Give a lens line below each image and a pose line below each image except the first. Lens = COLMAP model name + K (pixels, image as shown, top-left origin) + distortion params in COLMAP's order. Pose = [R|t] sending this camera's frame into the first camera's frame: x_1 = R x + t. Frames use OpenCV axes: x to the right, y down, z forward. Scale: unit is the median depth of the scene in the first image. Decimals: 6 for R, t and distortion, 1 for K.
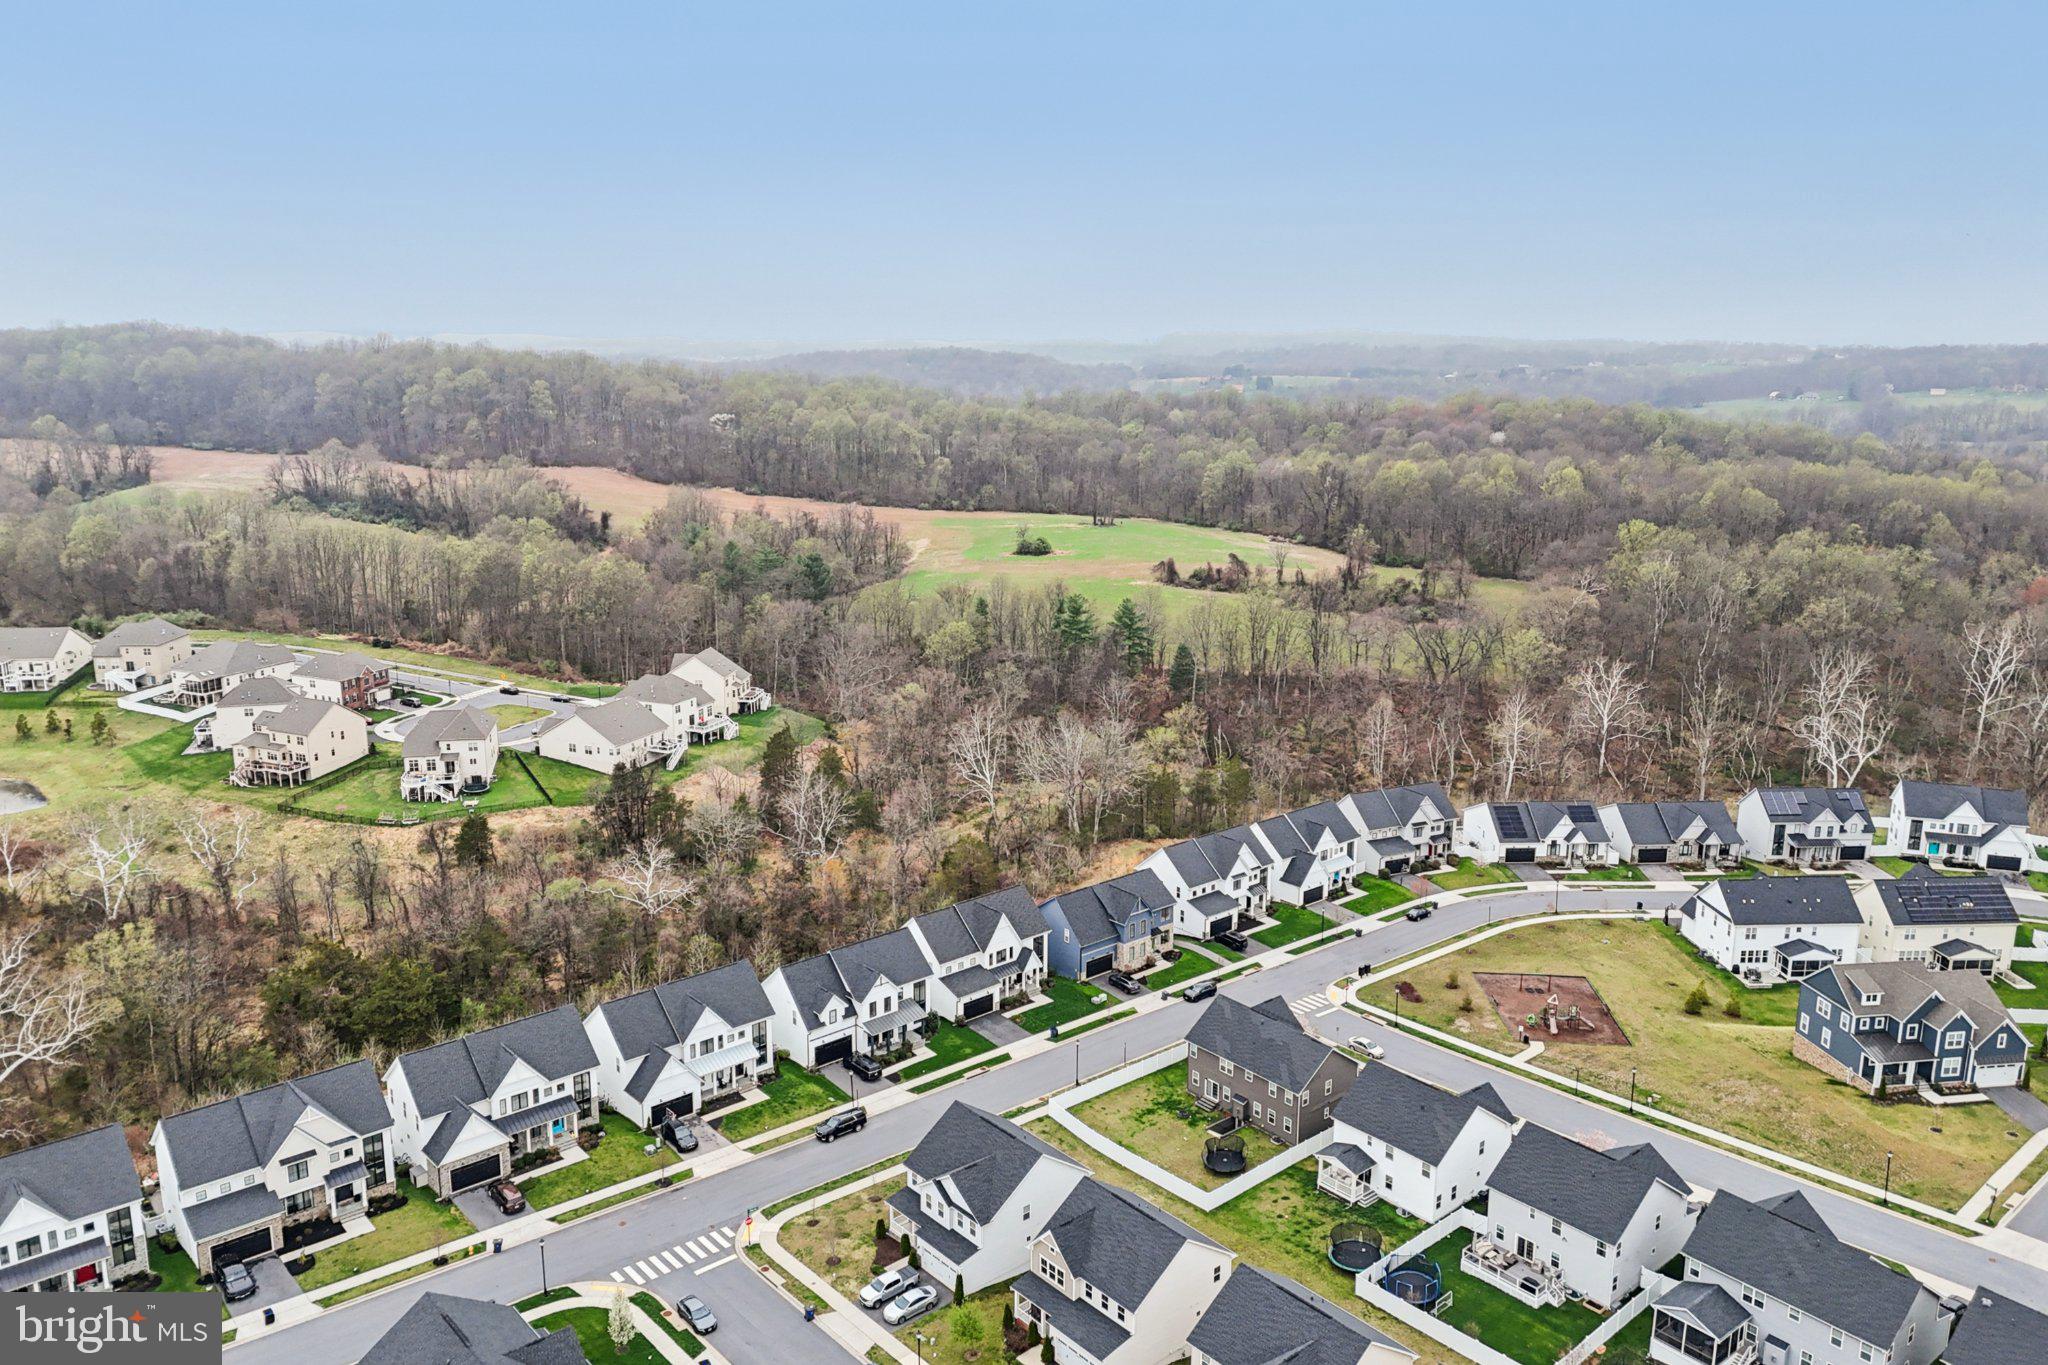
lens RADIAL K [[1521.5, 0, 1033.7], [0, 1521.5, 685.6], [0, 0, 1]] dist [0.086635, -0.089316]
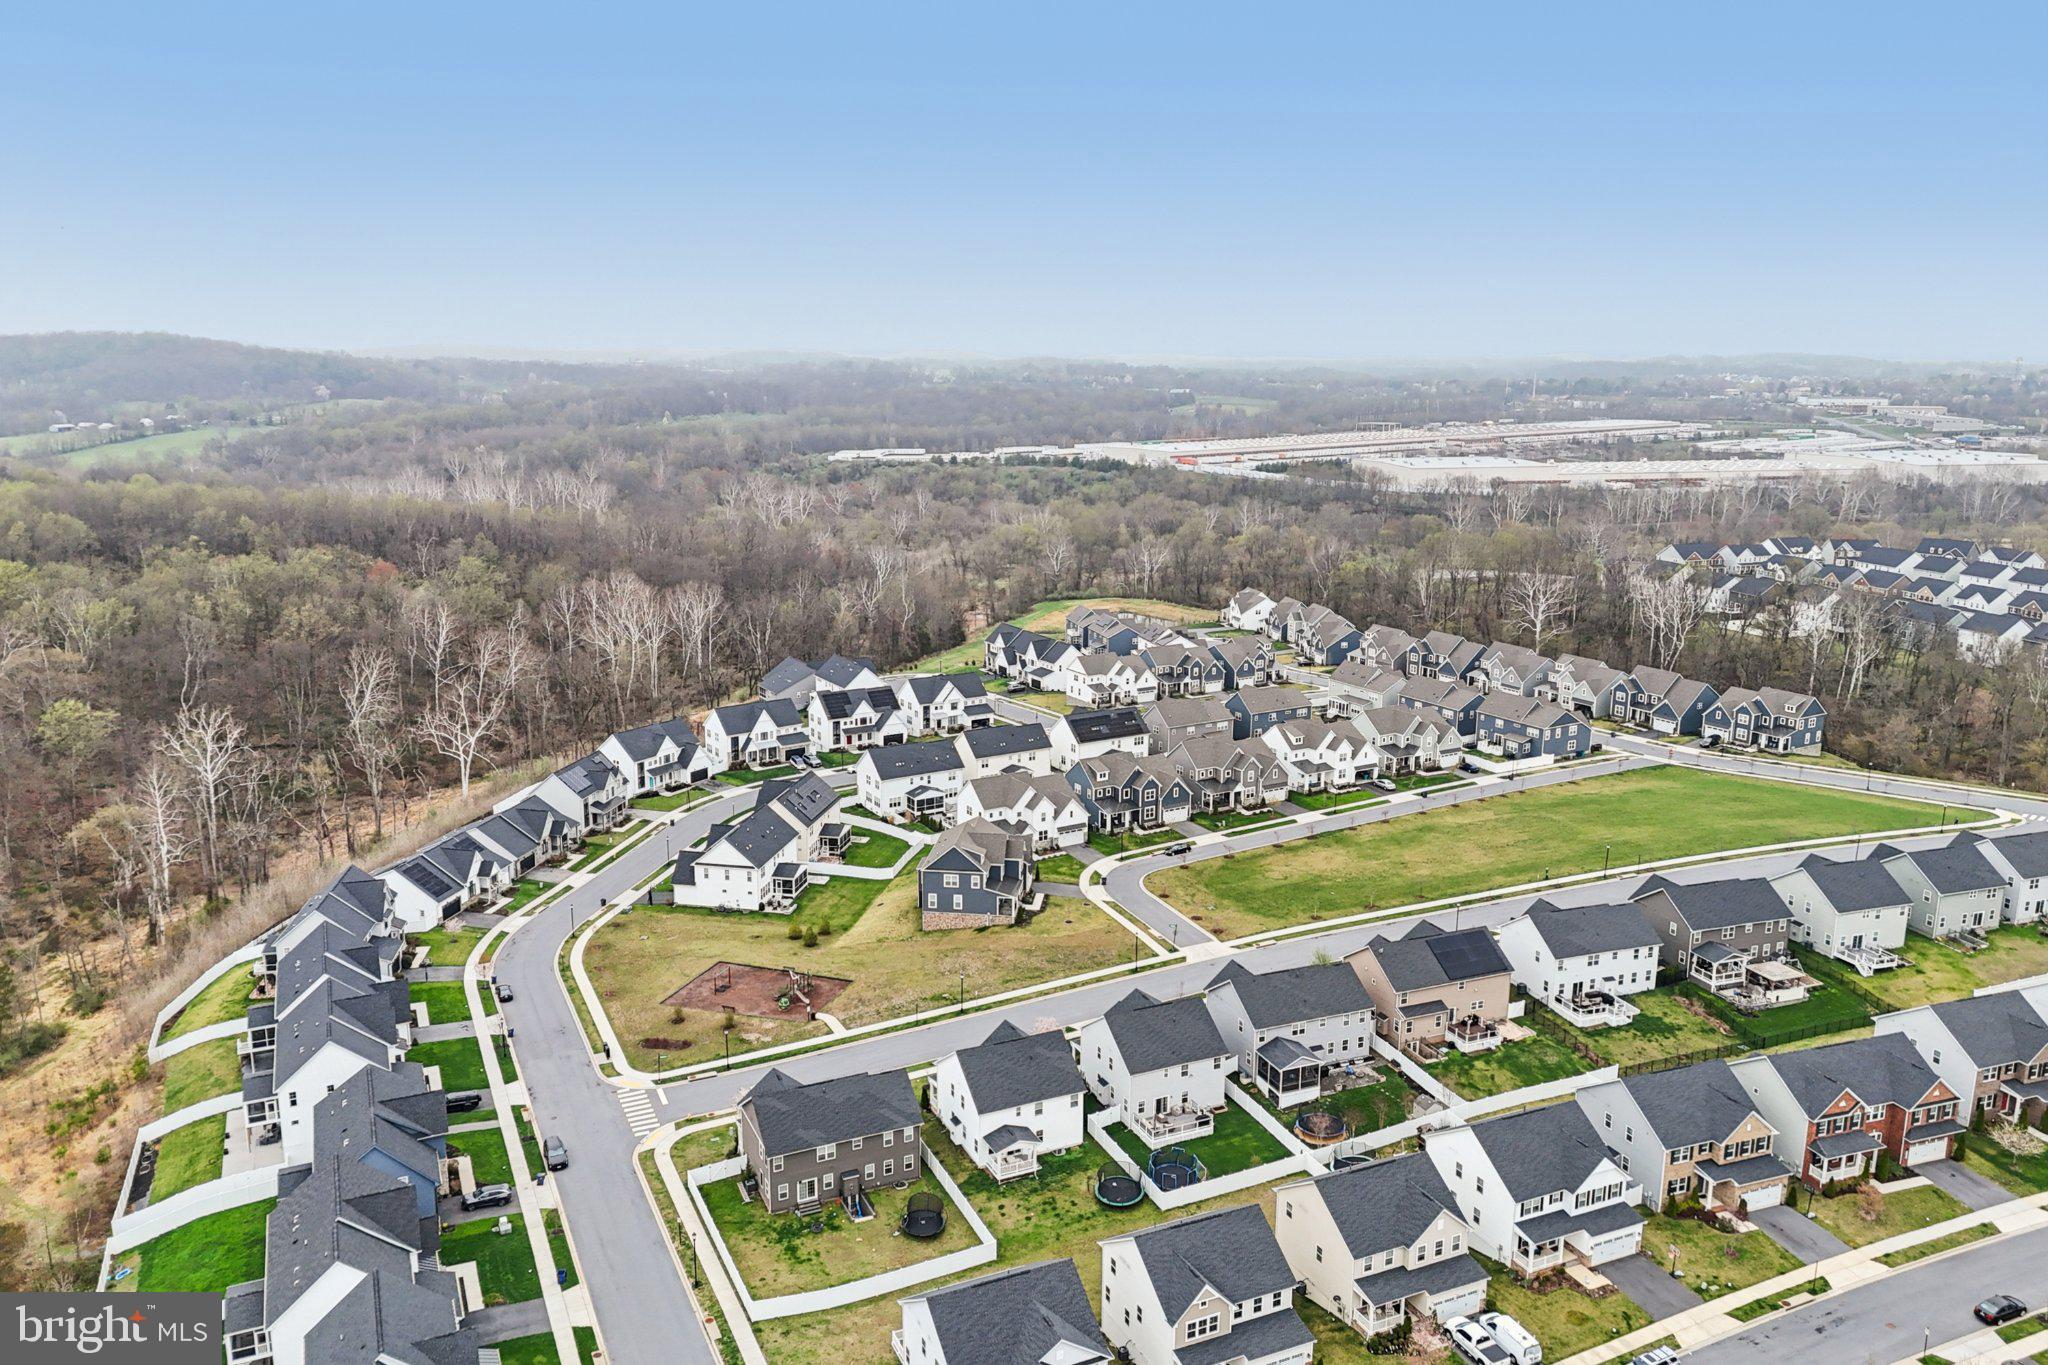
lens RADIAL K [[1488.3, 0, 1024.0], [0, 1488.3, 682.5], [0, 0, 1]] dist [0.151415, -0.237906]
pose [[0.282732, -0.213913, 0.935042, -0.487868], [0.214512, 0.964227, 0.155727, -0.106033], [-0.934905, 0.156548, 0.318505, 0.441577]]
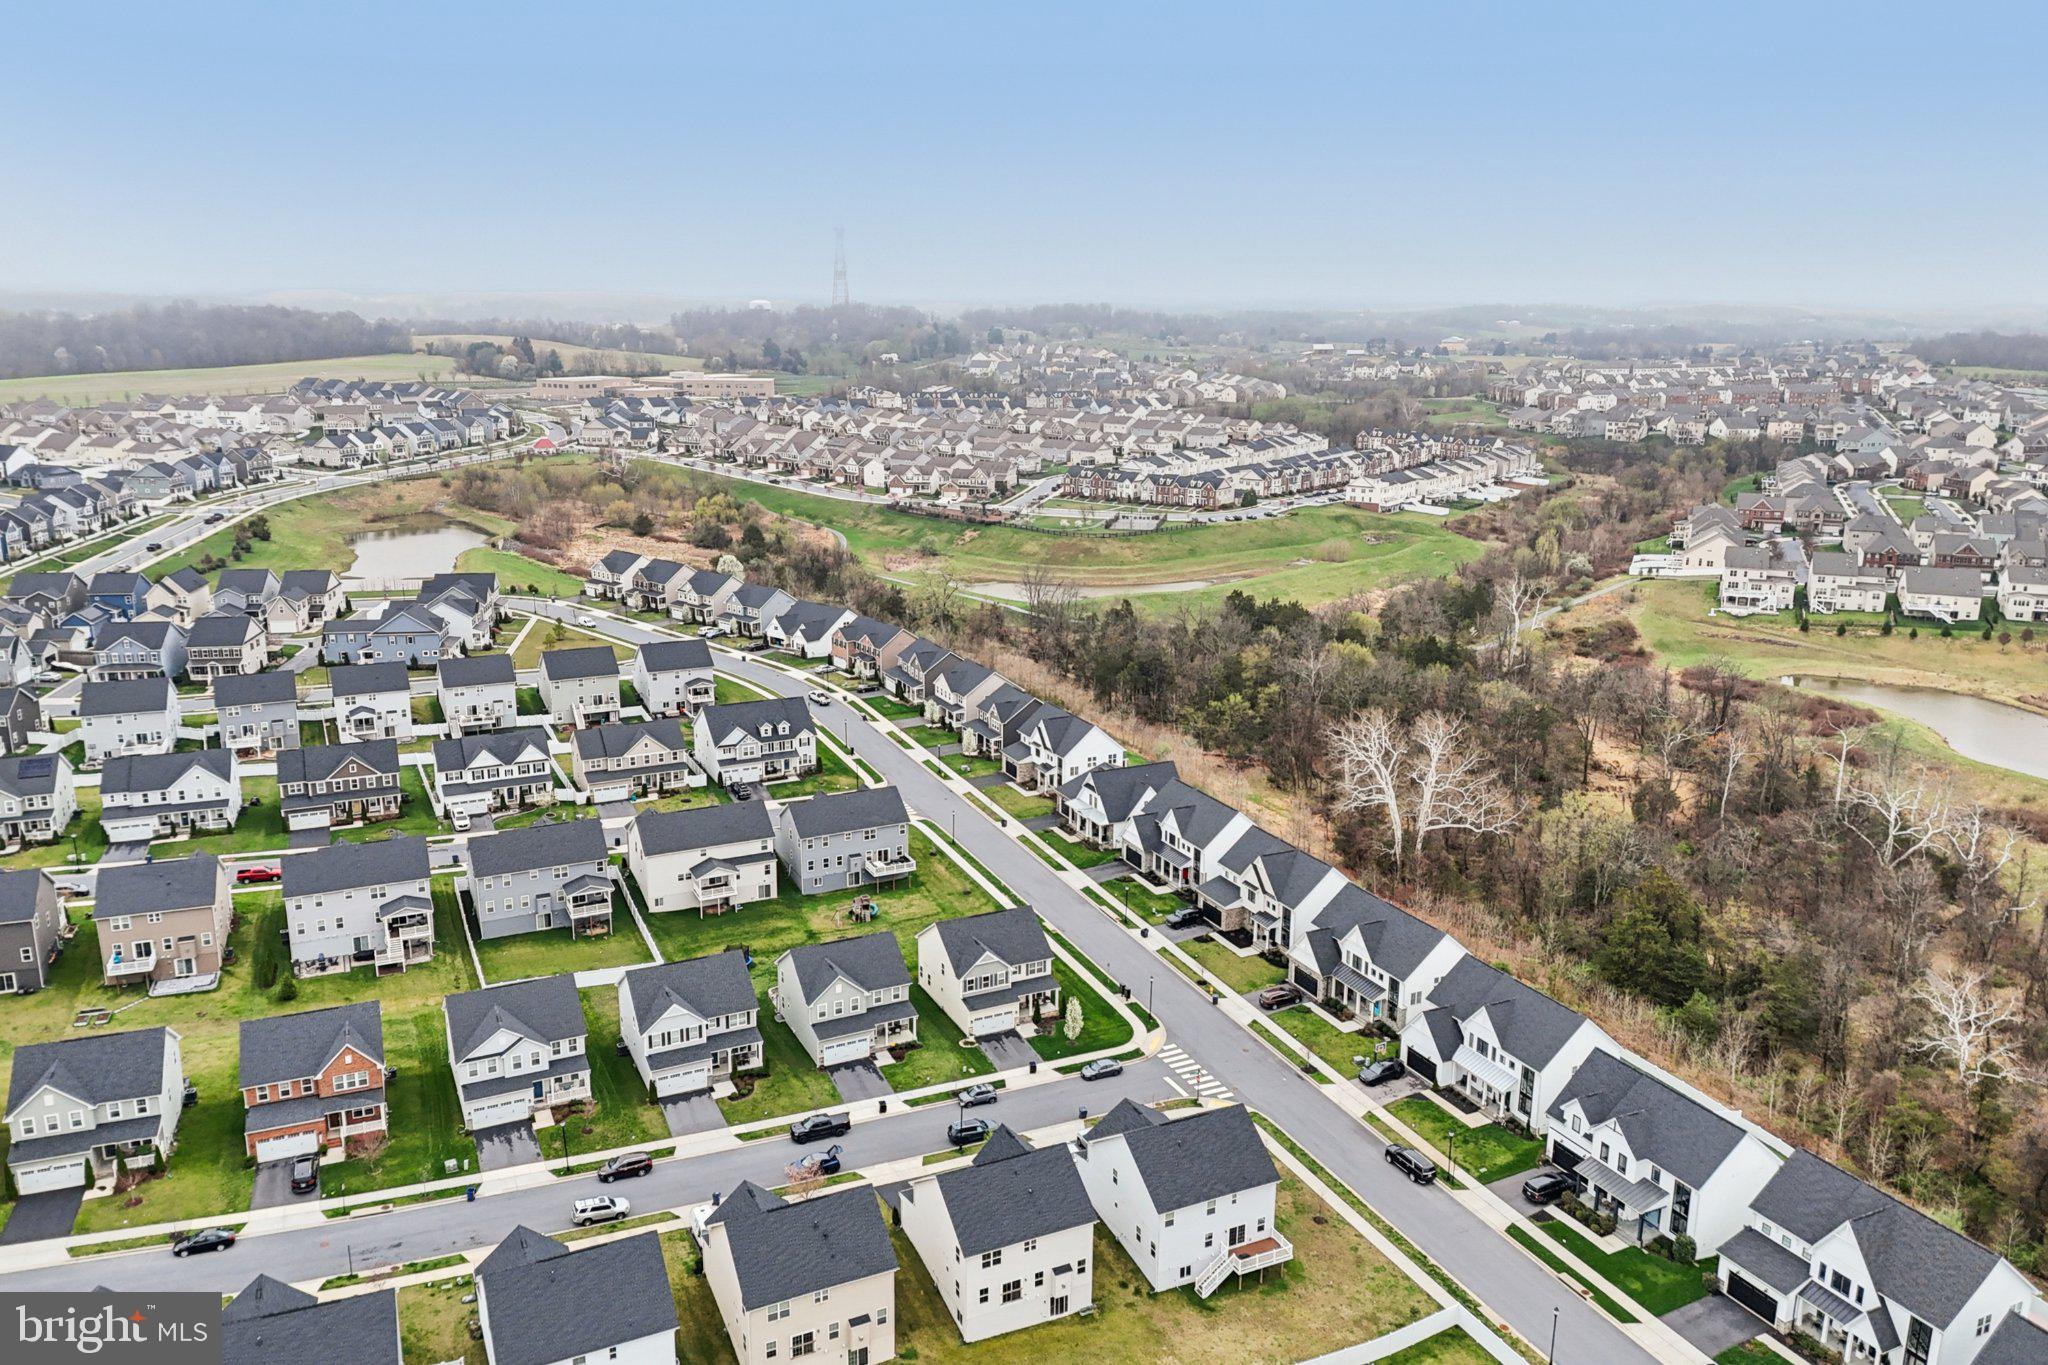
lens RADIAL K [[1514.4, 0, 1037.3], [0, 1514.4, 693.4], [0, 0, 1]] dist [0.108392, -0.132246]
pose [[-0.261879, 0.230632, -0.937139, 0.565966], [-0.226306, 0.929278, 0.291937, -0.151805], [0.938193, 0.288532, -0.191165, 0.674214]]
